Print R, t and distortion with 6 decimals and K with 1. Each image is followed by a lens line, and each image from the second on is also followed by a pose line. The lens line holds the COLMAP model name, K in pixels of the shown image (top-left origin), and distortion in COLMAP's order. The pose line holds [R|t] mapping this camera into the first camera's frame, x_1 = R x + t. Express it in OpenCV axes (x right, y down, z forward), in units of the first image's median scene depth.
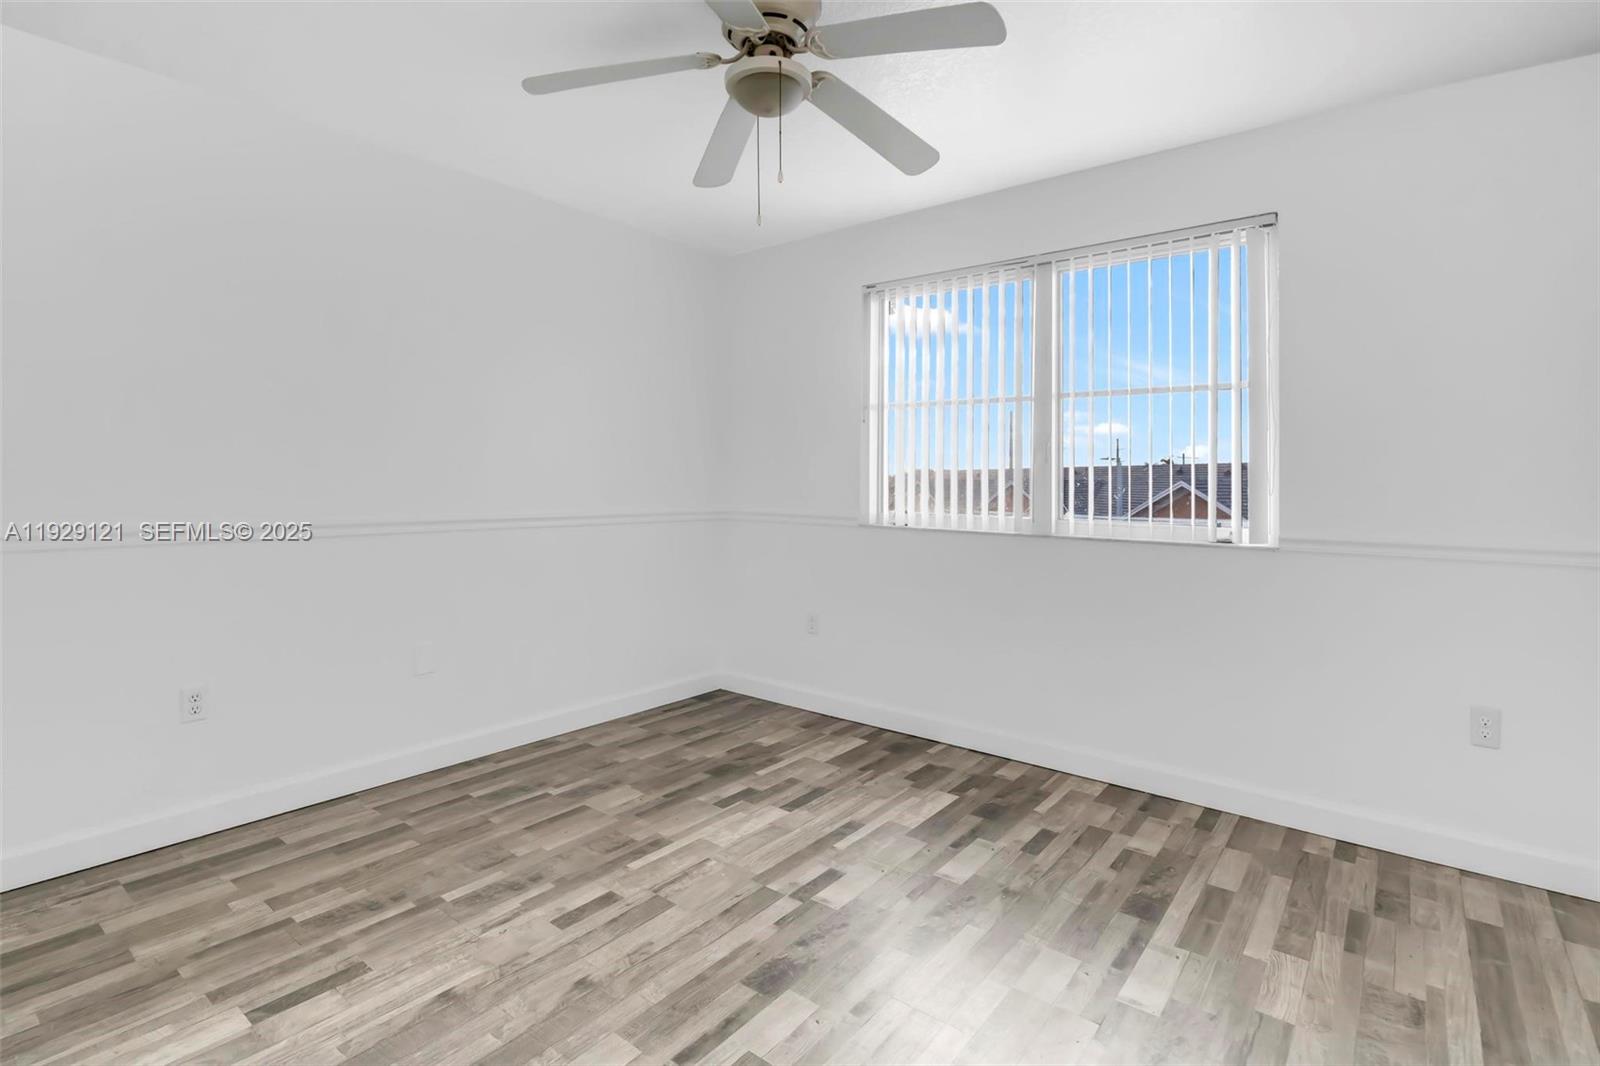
lens RADIAL K [[759.4, 0, 782.6], [0, 759.4, 512.5], [0, 0, 1]] dist [-0.019898, 0.000833]
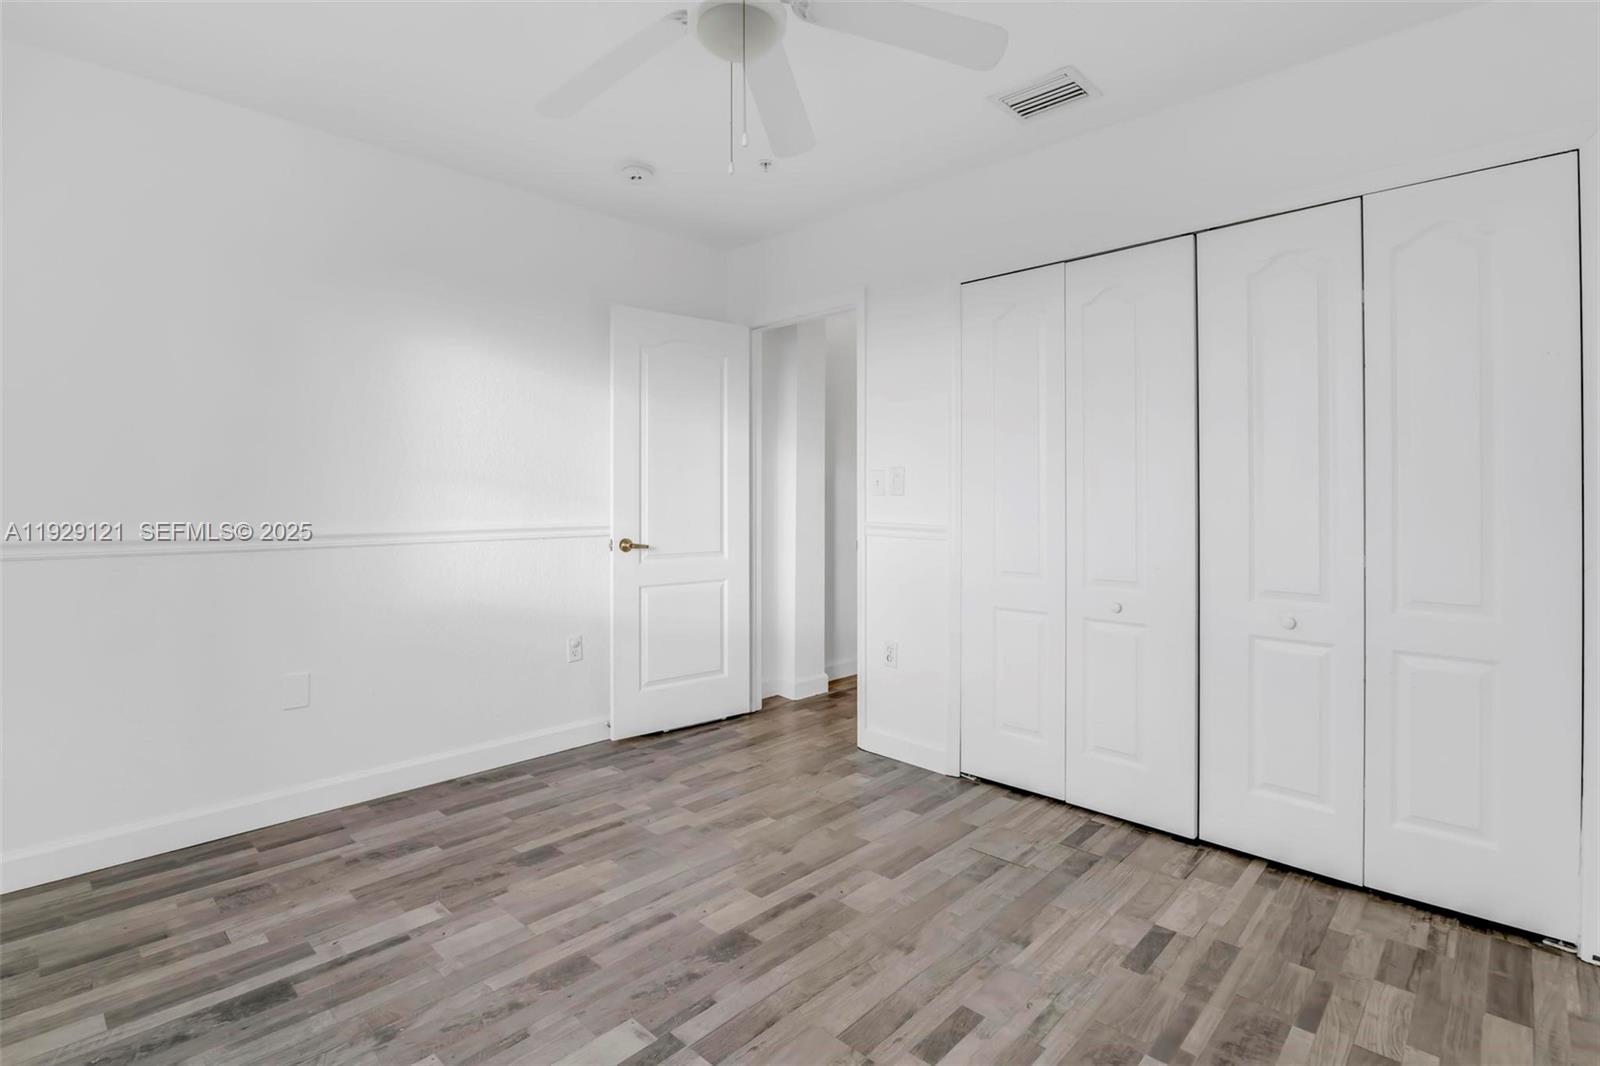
lens RADIAL K [[759.4, 0, 782.6], [0, 759.4, 512.5], [0, 0, 1]] dist [-0.019898, 0.000833]
pose [[-0.995499, -0.014982, 0.093582, -0.166964], [-0.008674, 0.997685, 0.067455, -0.067162], [-0.094376, 0.066340, -0.993324, 1.913812]]
